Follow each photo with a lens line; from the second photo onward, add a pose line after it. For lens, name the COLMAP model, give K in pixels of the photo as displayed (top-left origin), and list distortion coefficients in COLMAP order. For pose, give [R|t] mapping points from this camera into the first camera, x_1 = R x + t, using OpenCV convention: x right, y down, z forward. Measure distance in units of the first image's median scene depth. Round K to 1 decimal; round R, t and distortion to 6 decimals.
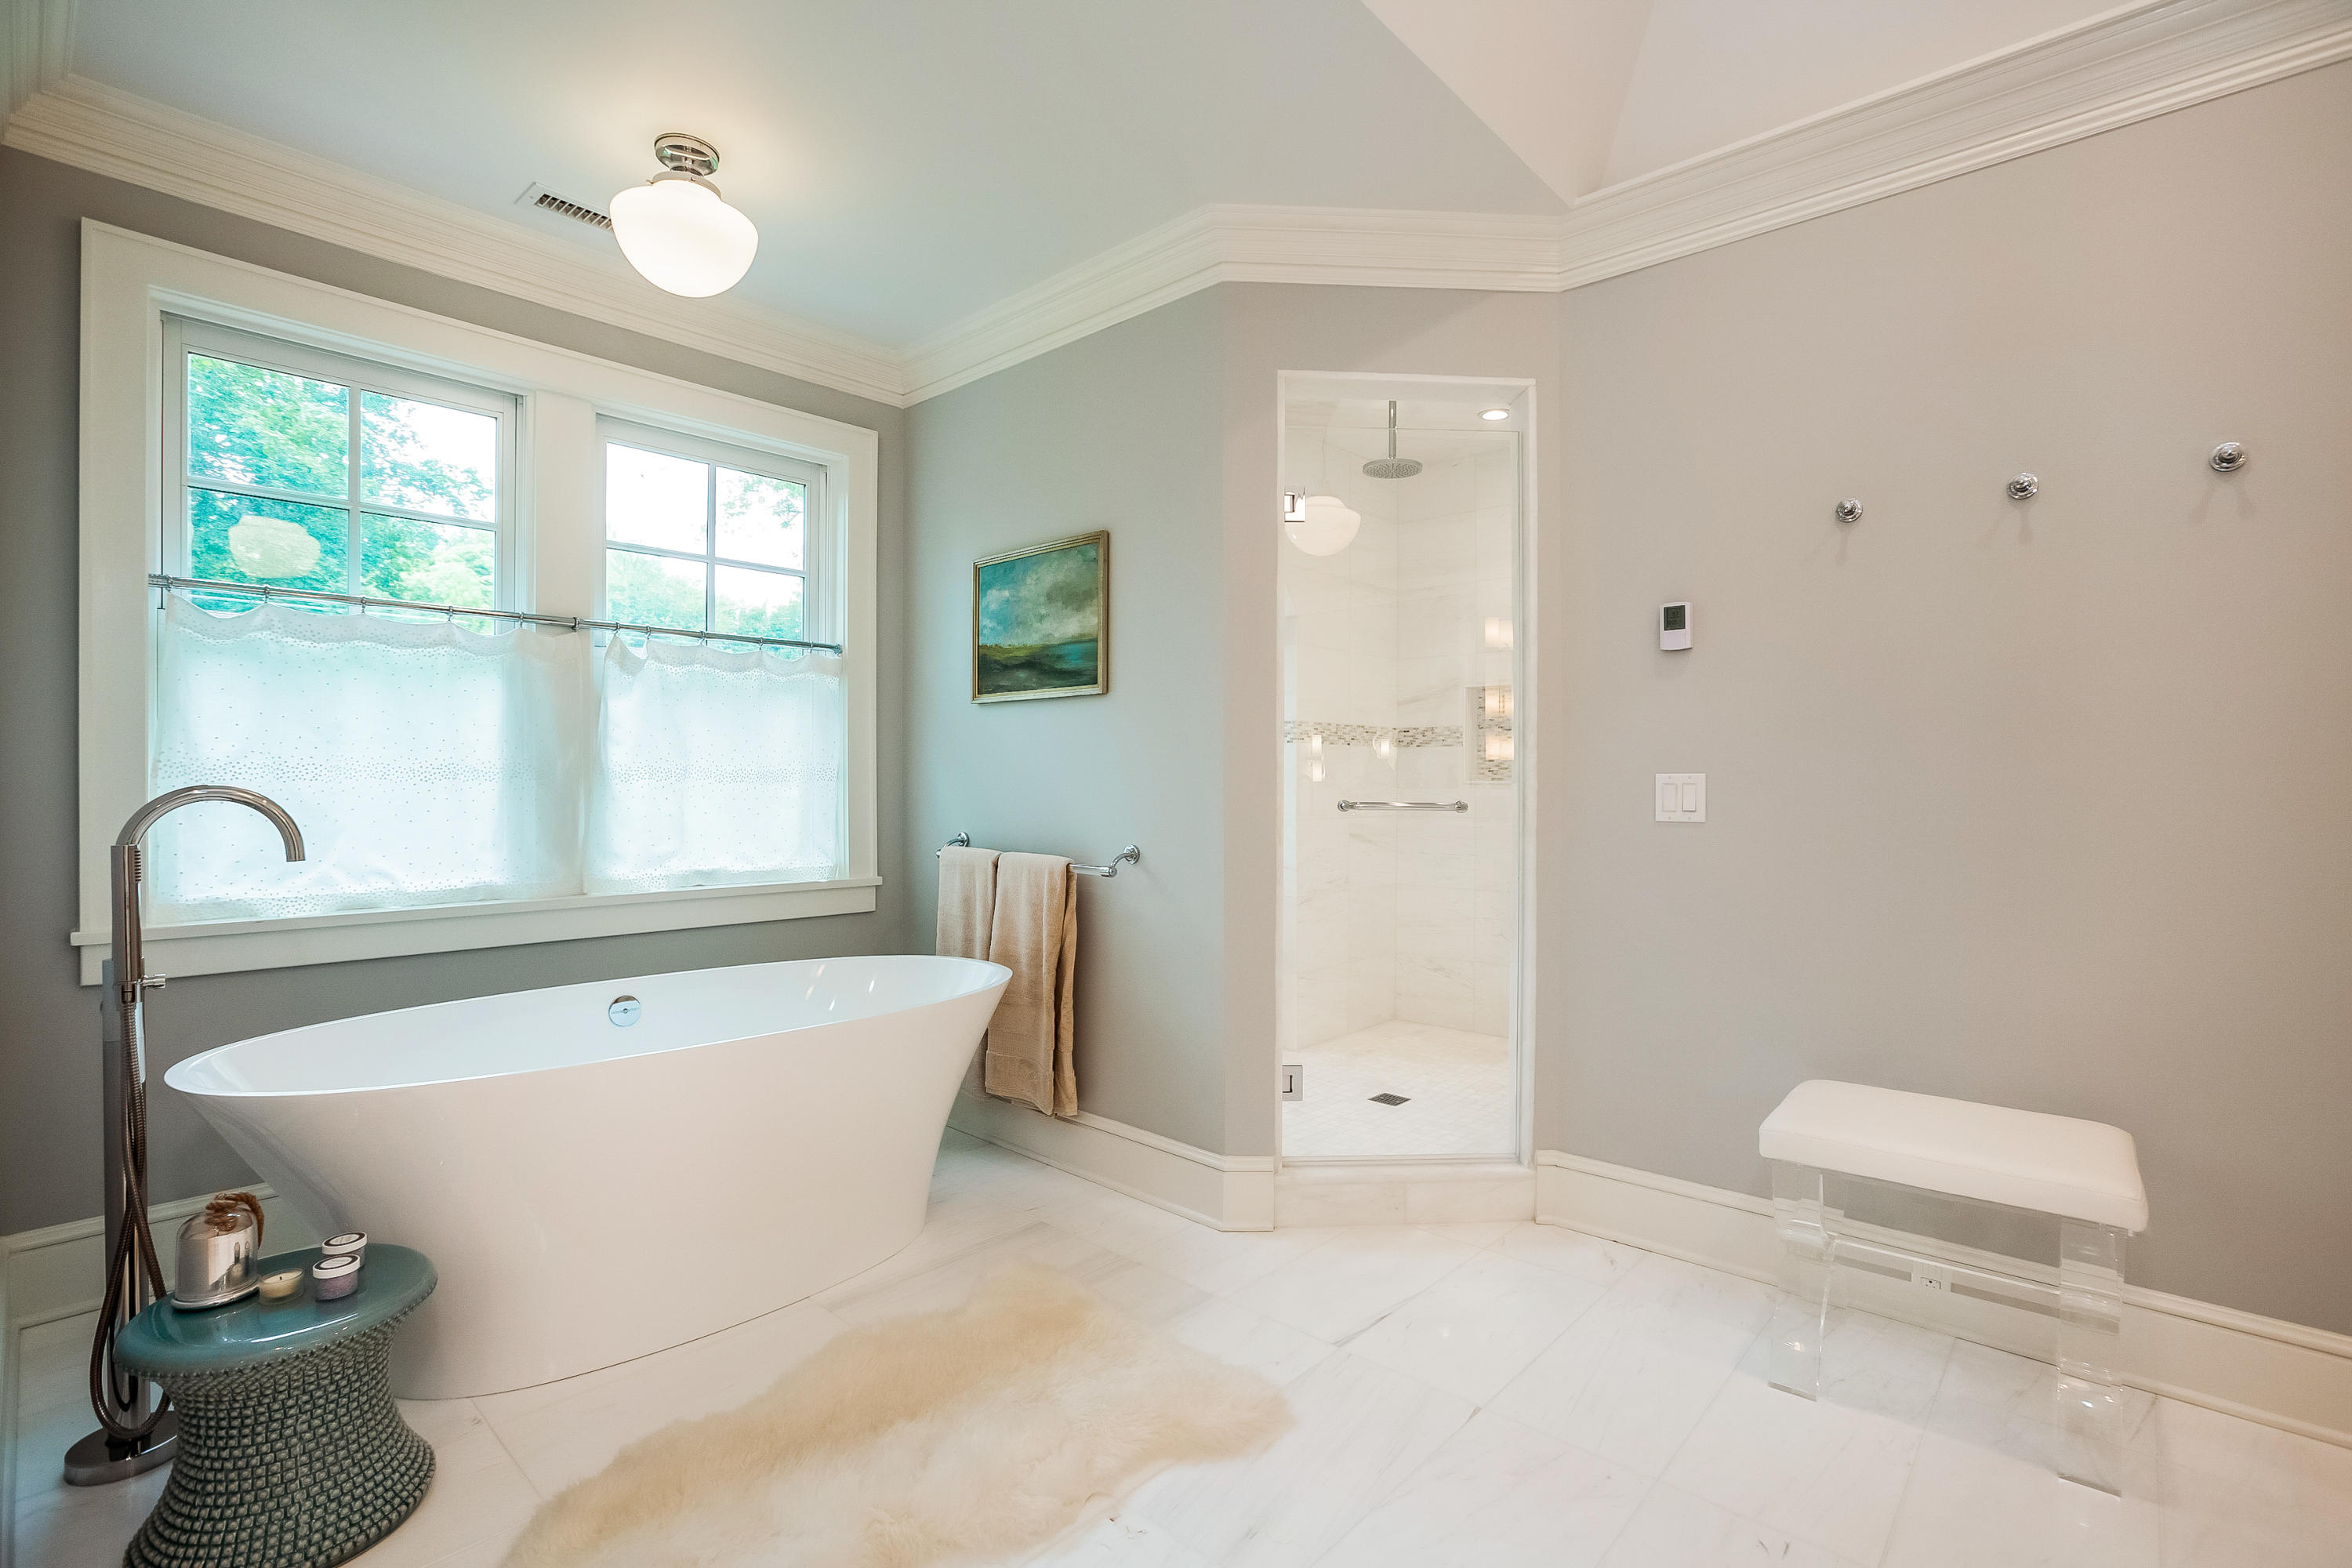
lens RADIAL K [[1082.9, 0, 1247.2], [0, 1082.9, 786.9], [0, 0, 1]] dist [-0.018196, 0.000872]
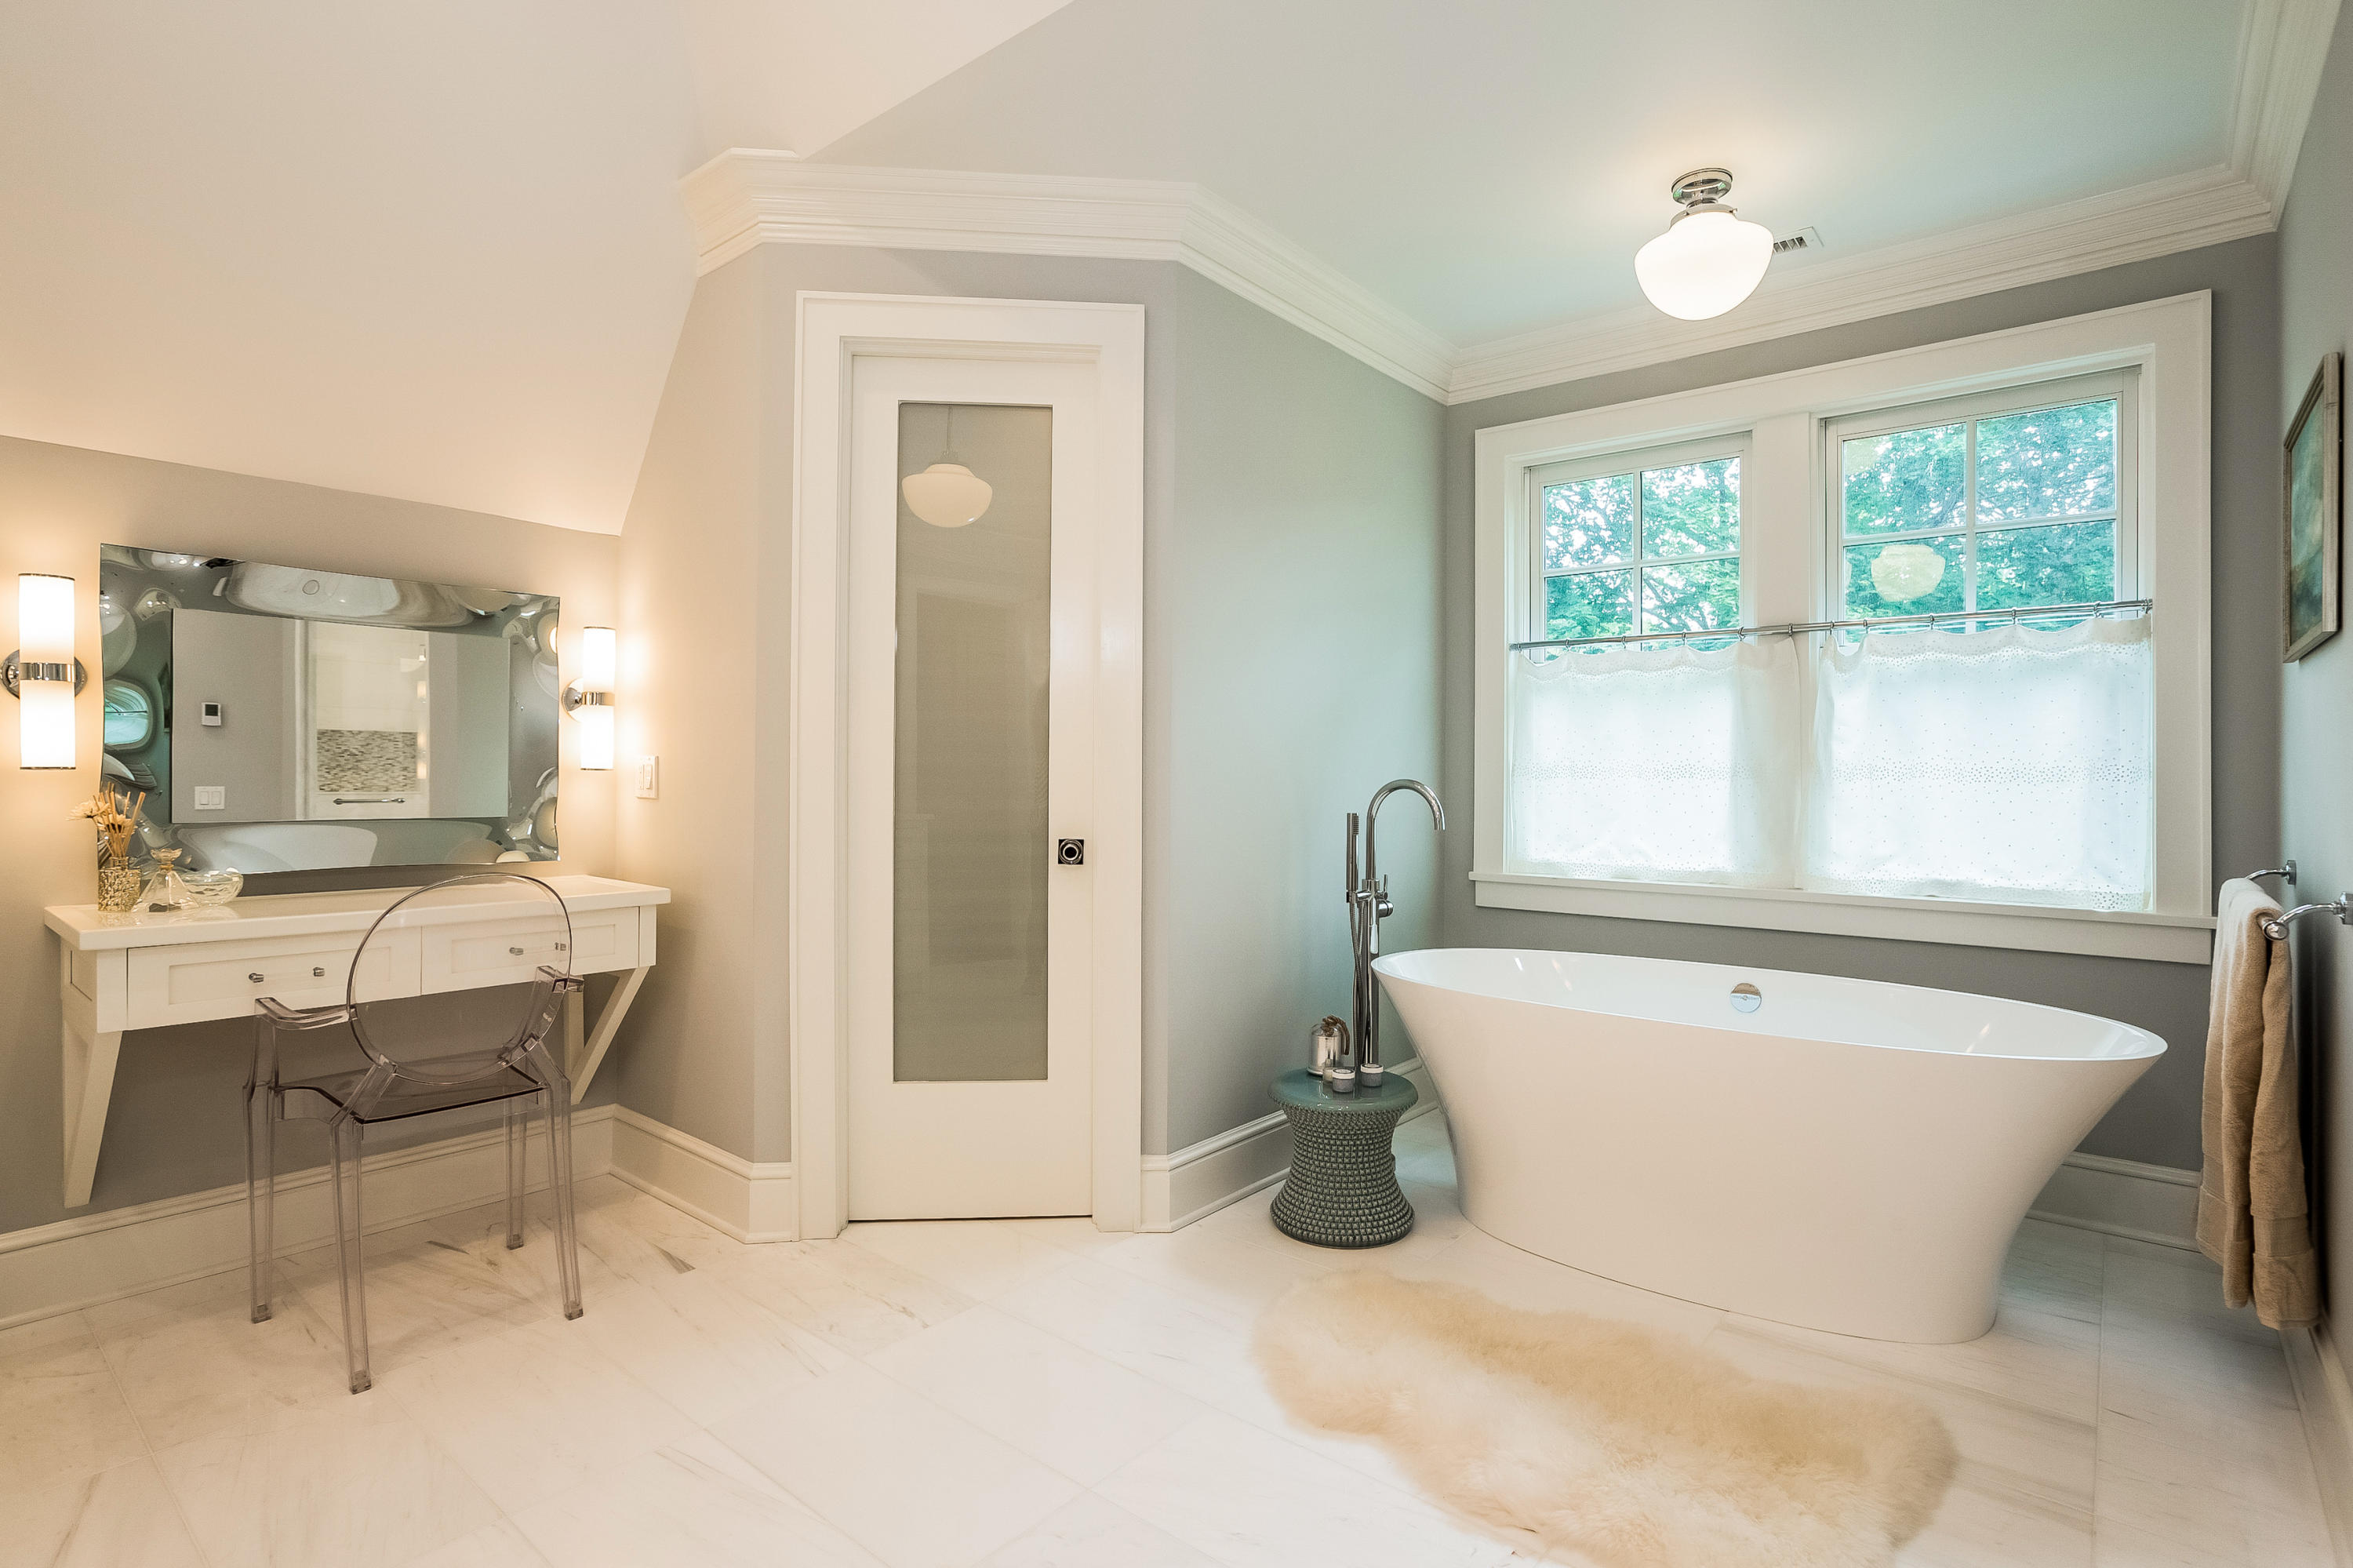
lens RADIAL K [[1202.6, 0, 1182.6], [0, 1202.6, 763.6], [0, 0, 1]] dist [-0.000151, 0.000740]
pose [[0.015945, -0.015666, -0.999750, 0.525549], [-0.012423, 0.999797, -0.015865, 0.004724], [0.999796, 0.012673, 0.015747, 0.381630]]
